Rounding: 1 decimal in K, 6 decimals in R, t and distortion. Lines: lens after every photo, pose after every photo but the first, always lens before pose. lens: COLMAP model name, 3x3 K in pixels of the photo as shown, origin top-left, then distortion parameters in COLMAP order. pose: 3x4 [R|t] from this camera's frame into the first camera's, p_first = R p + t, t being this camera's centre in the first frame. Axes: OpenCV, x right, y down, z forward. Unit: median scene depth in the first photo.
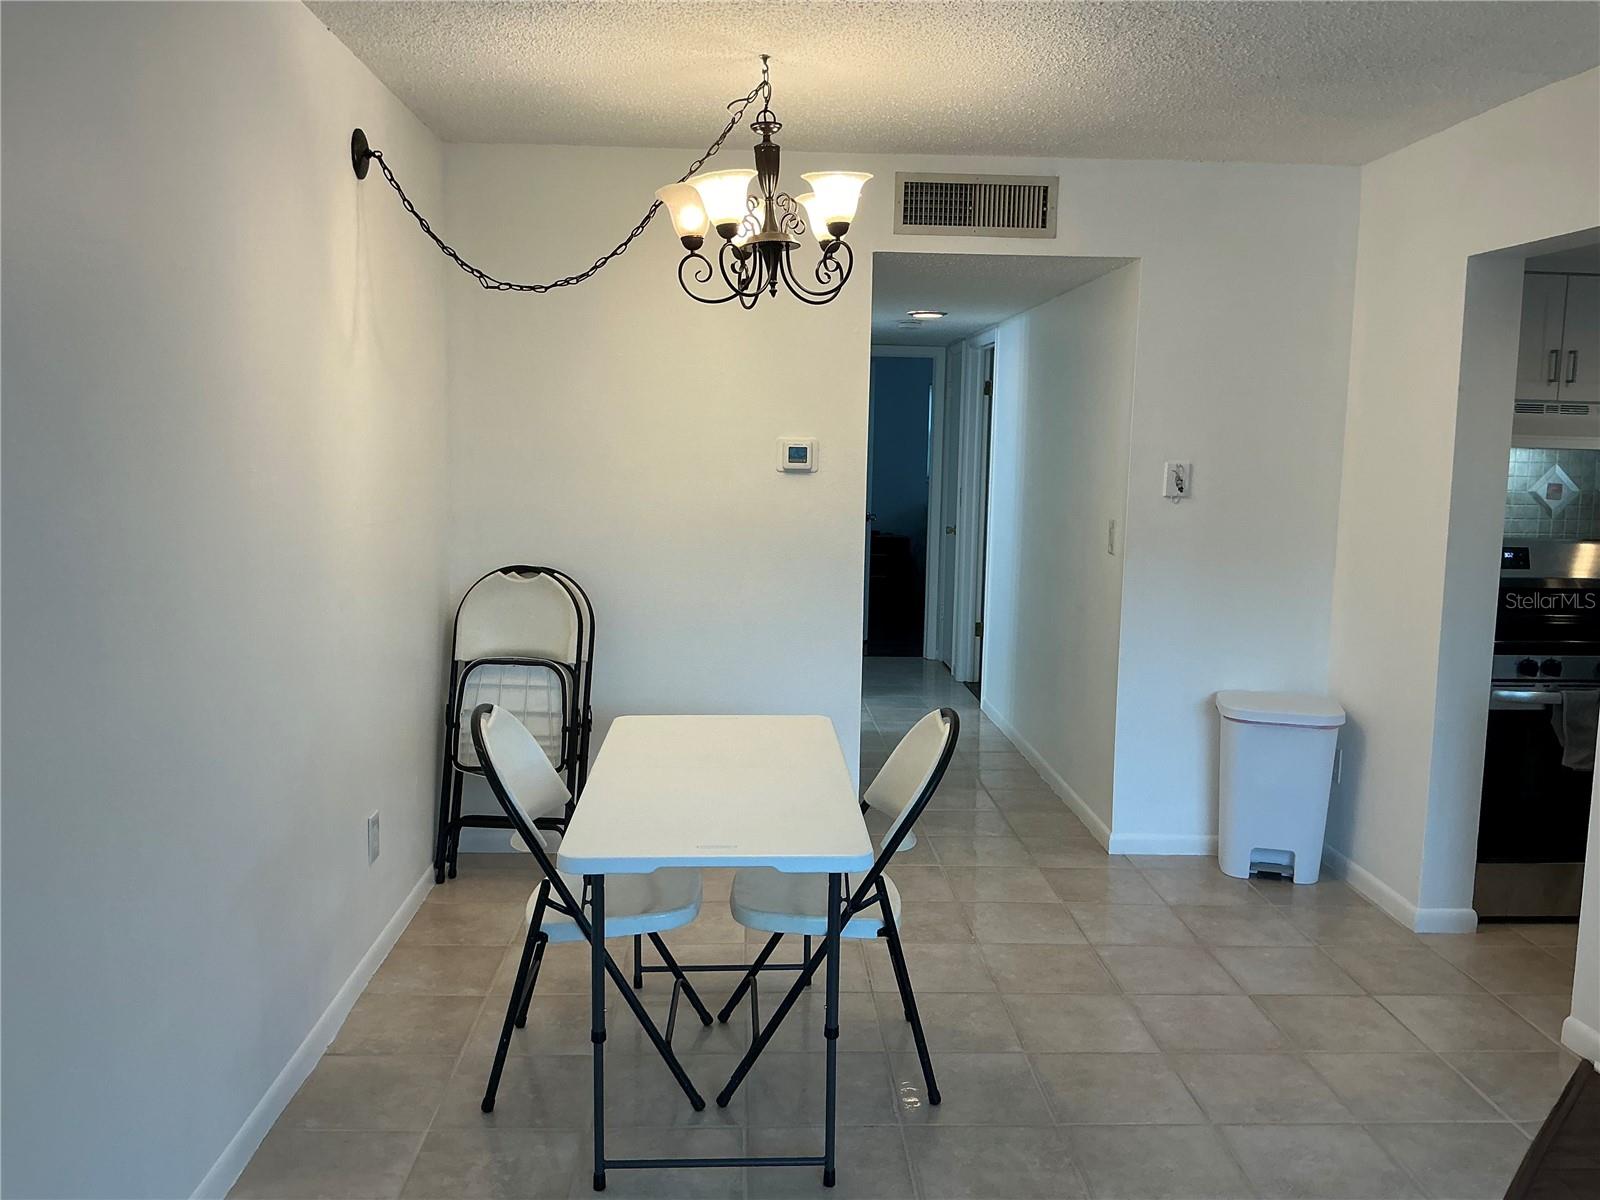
lens RADIAL K [[1305.6, 0, 800.0], [0, 1305.6, 600.0], [0, 0, 1]] dist [0.097337, -0.192645]
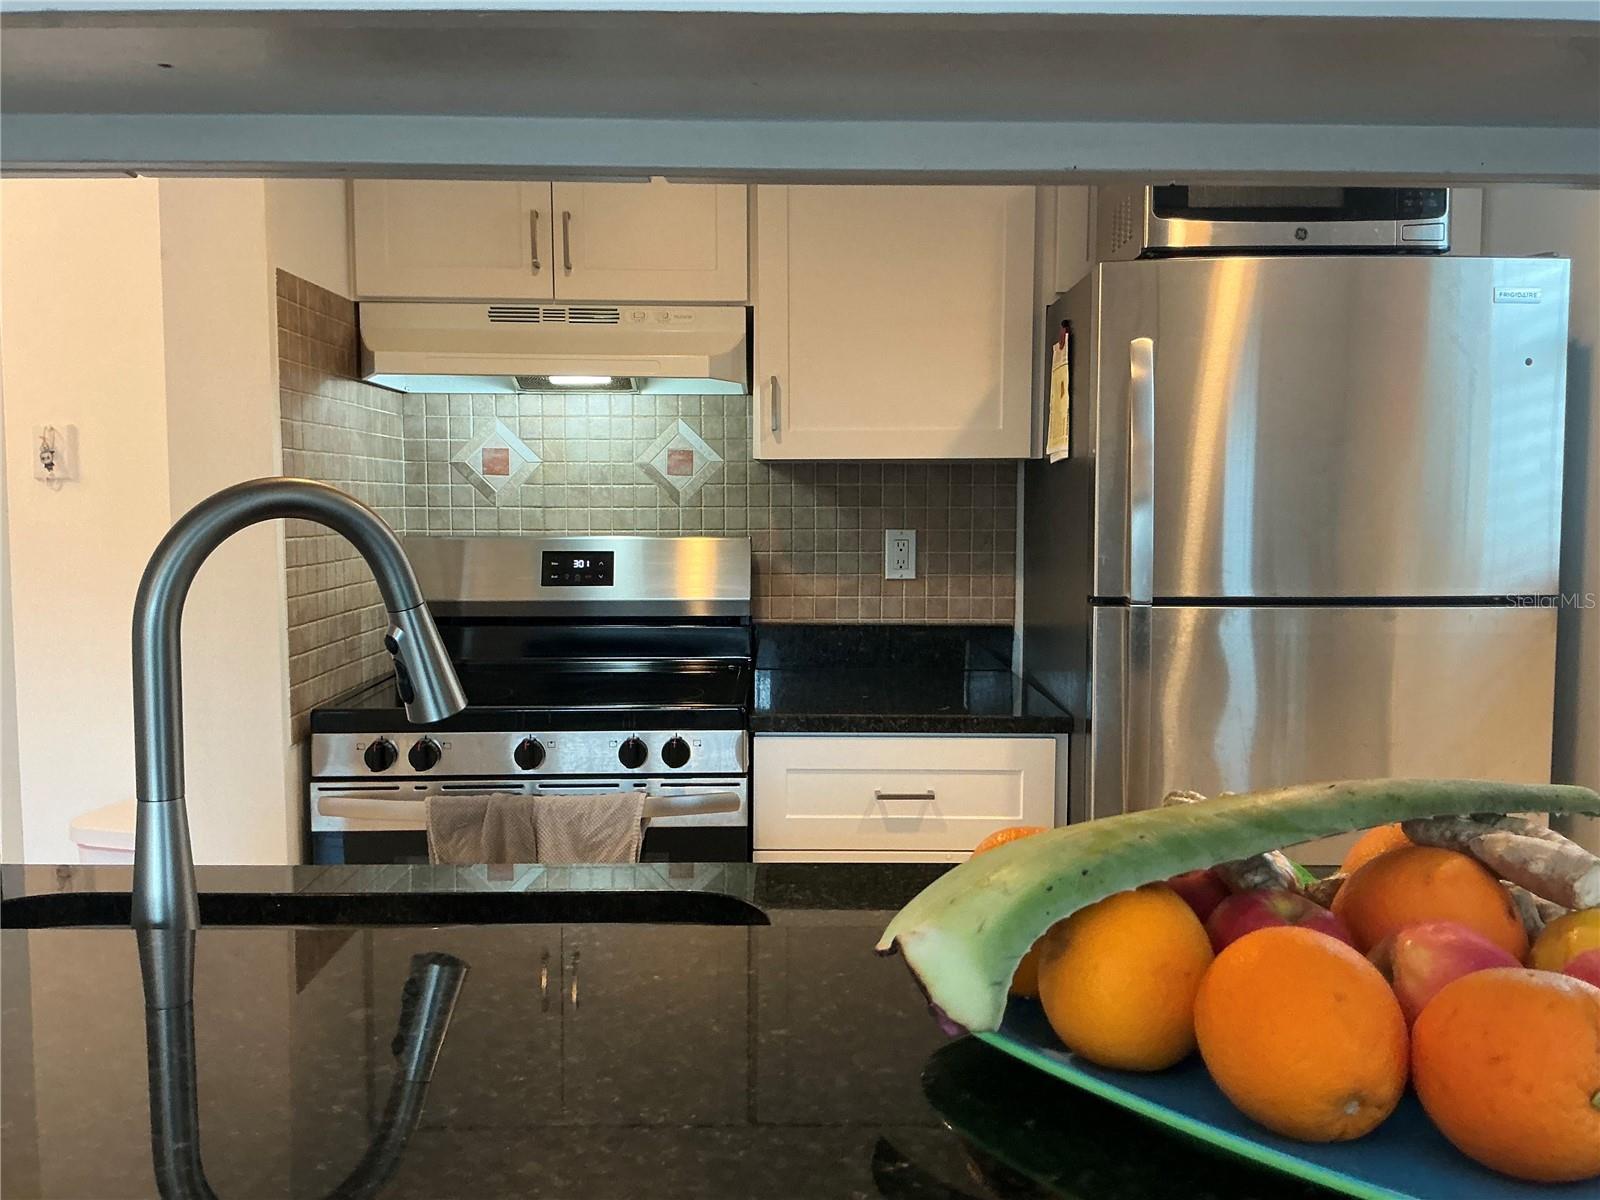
lens RADIAL K [[1312.4, 0, 800.0], [0, 1312.4, 600.0], [0, 0, 1]] dist [0.127323, -0.300126]
pose [[0.999531, -0.016515, -0.025801, 0.655846], [0.015370, 0.998915, -0.043970, 0.011970], [0.026499, 0.043553, 0.998700, 0.385250]]
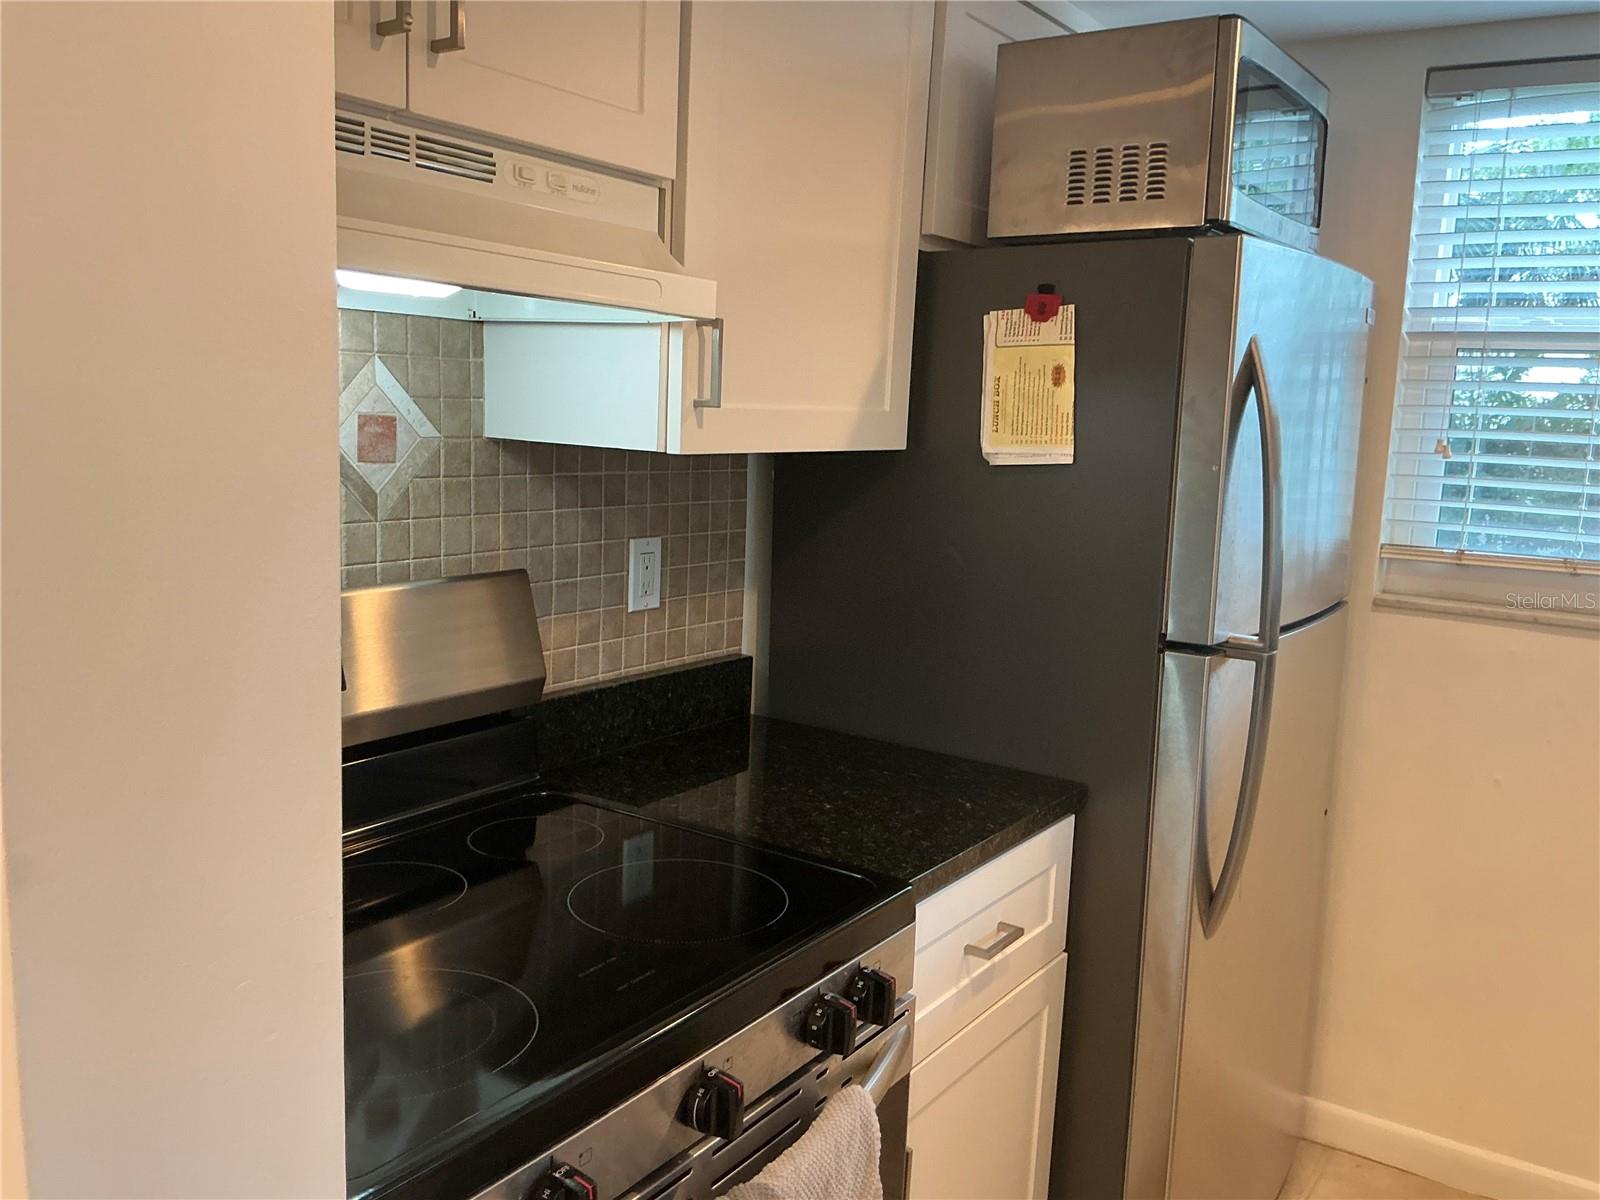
lens RADIAL K [[1312.4, 0, 800.0], [0, 1312.4, 600.0], [0, 0, 1]] dist [0.127323, -0.300126]
pose [[0.598429, -0.113860, 0.793044, 0.368640], [0.069396, 0.993496, 0.090273, -0.065563], [-0.798165, 0.001012, 0.602438, 0.721635]]
